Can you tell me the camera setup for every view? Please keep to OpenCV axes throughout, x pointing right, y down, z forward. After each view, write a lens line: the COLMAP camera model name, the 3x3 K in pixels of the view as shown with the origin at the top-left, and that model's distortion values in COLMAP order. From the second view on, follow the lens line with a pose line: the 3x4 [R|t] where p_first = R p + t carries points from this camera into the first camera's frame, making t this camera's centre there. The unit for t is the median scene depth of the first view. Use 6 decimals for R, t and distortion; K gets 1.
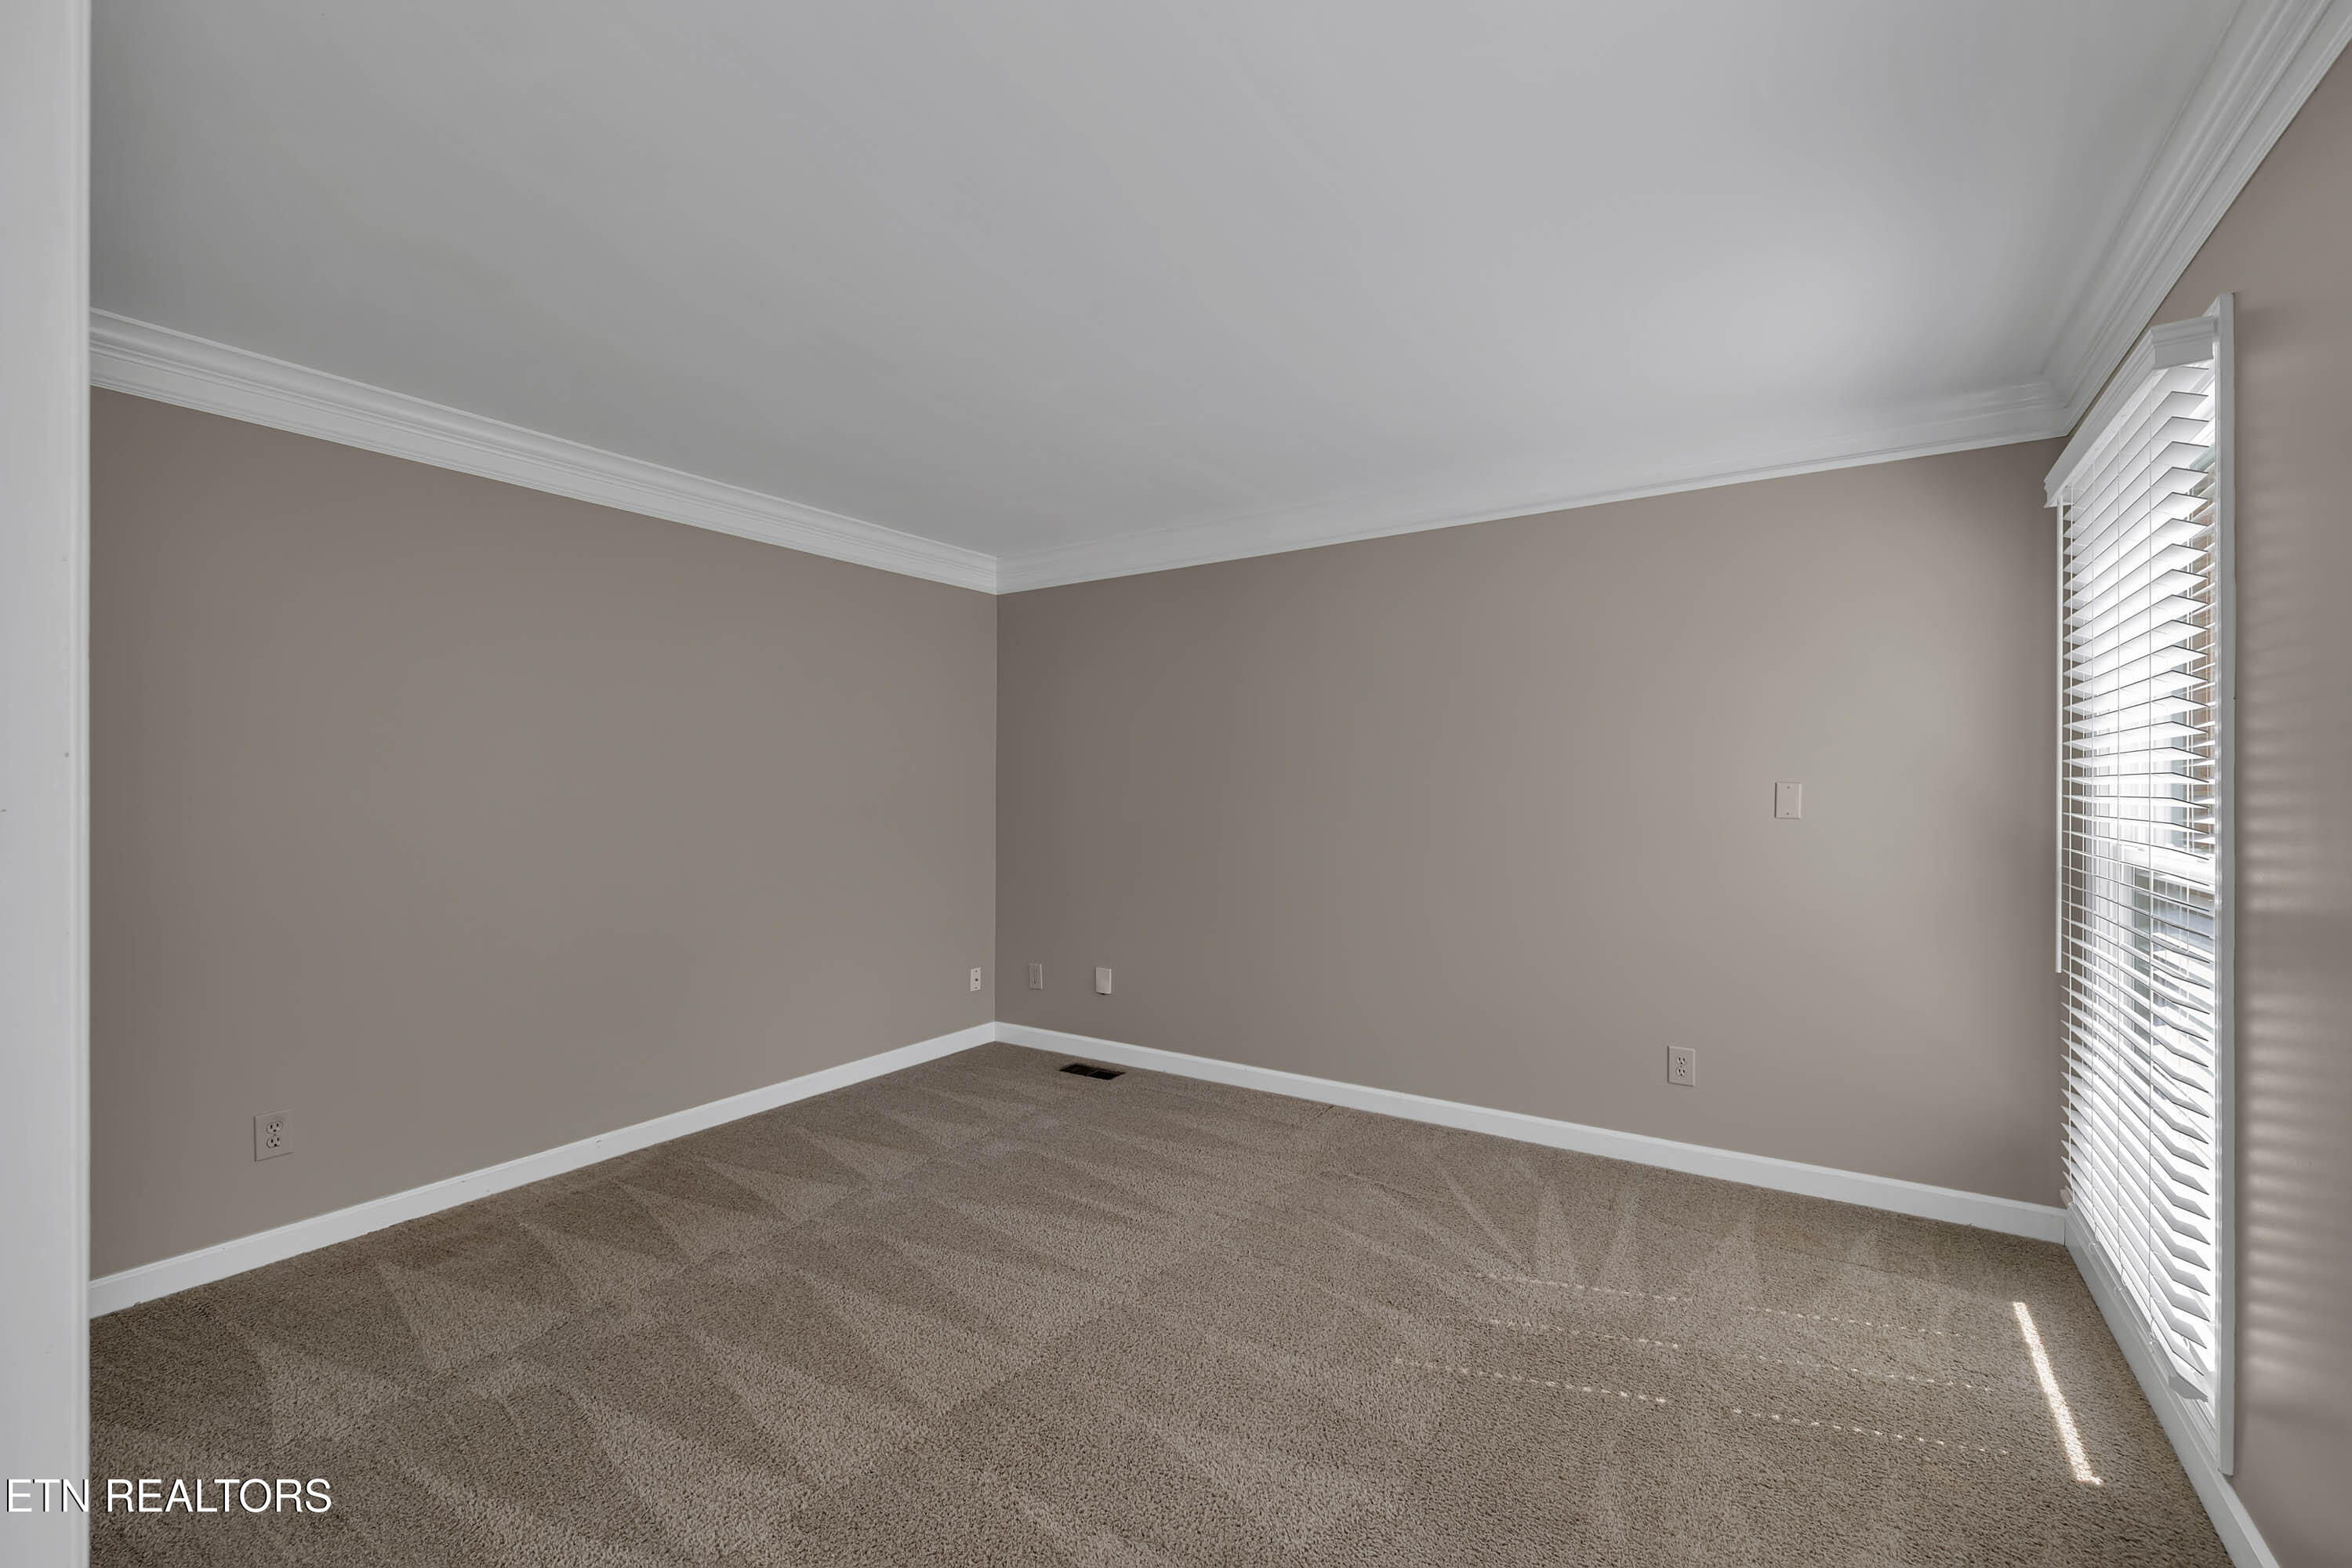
lens RADIAL K [[1000.9, 0, 1181.4], [0, 1000.9, 799.6], [0, 0, 1]] dist [0.000334, -0.000574]
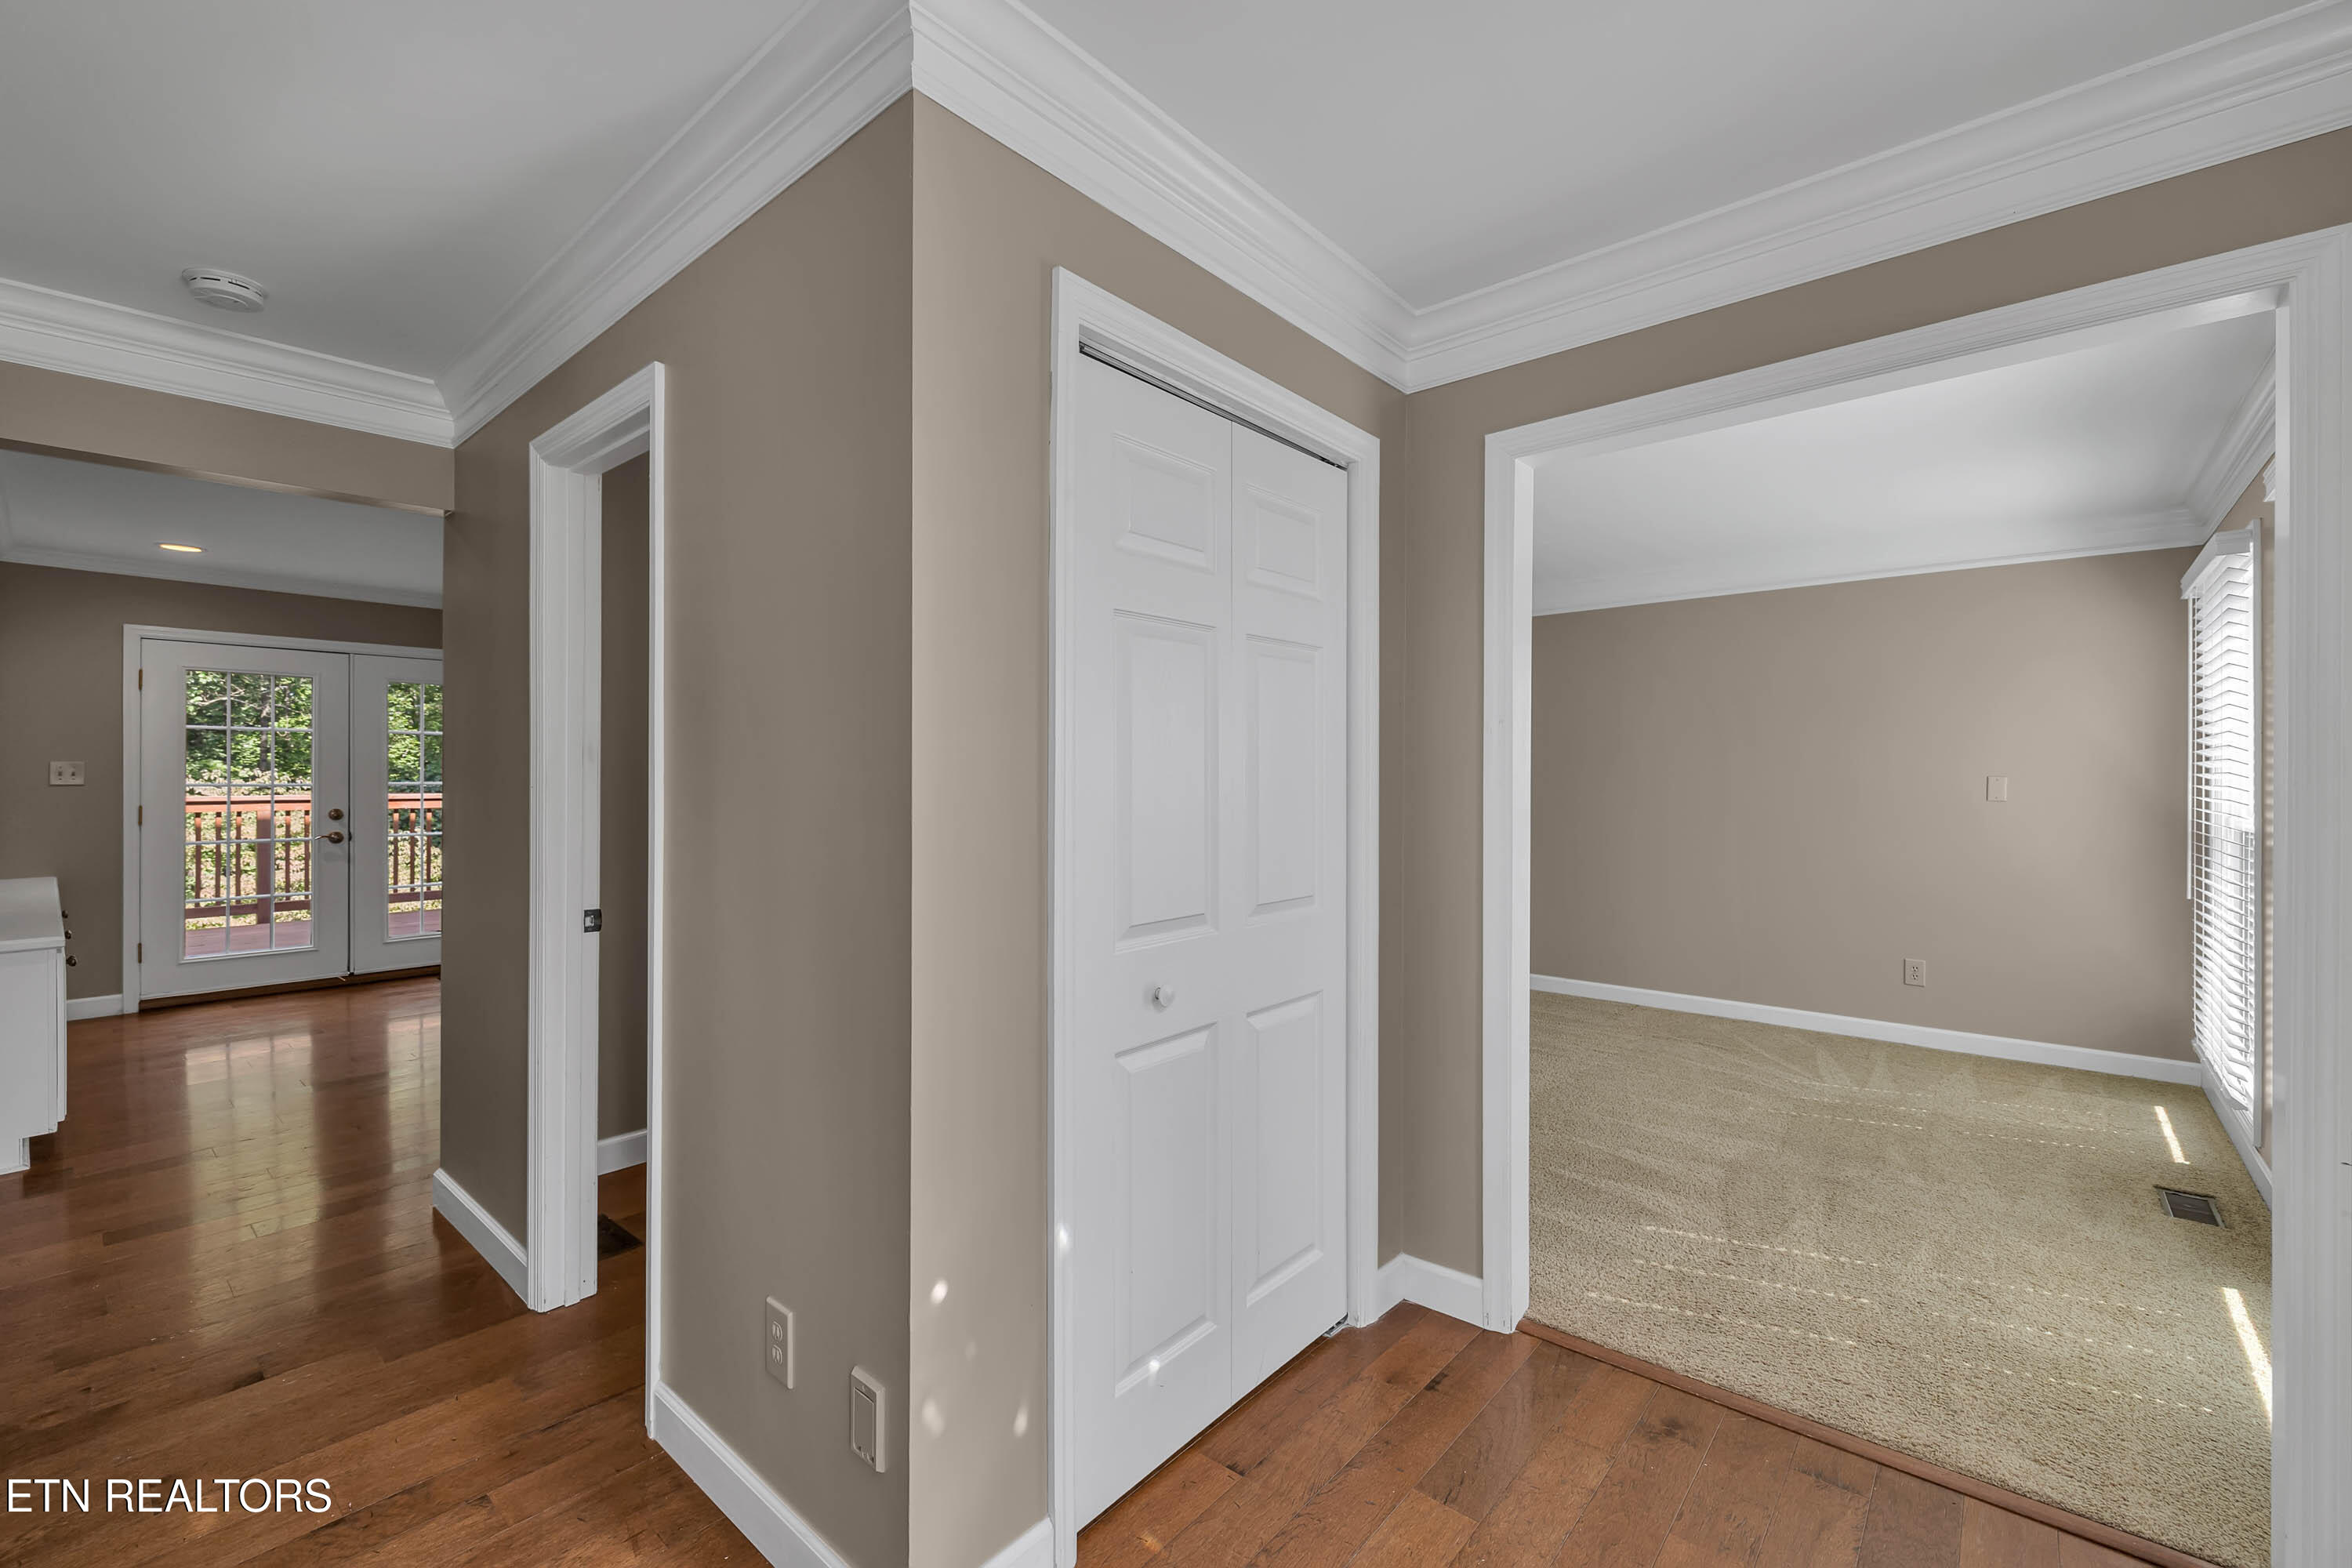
lens RADIAL K [[990.3, 0, 1177.3], [0, 990.3, 787.6], [0, 0, 1]] dist [-0.000299, -0.000268]
pose [[0.989947, -0.000219, -0.141441, -0.495366], [-0.000076, 0.999998, -0.002081, 0.002253], [0.141441, 0.002071, 0.989945, -0.797375]]
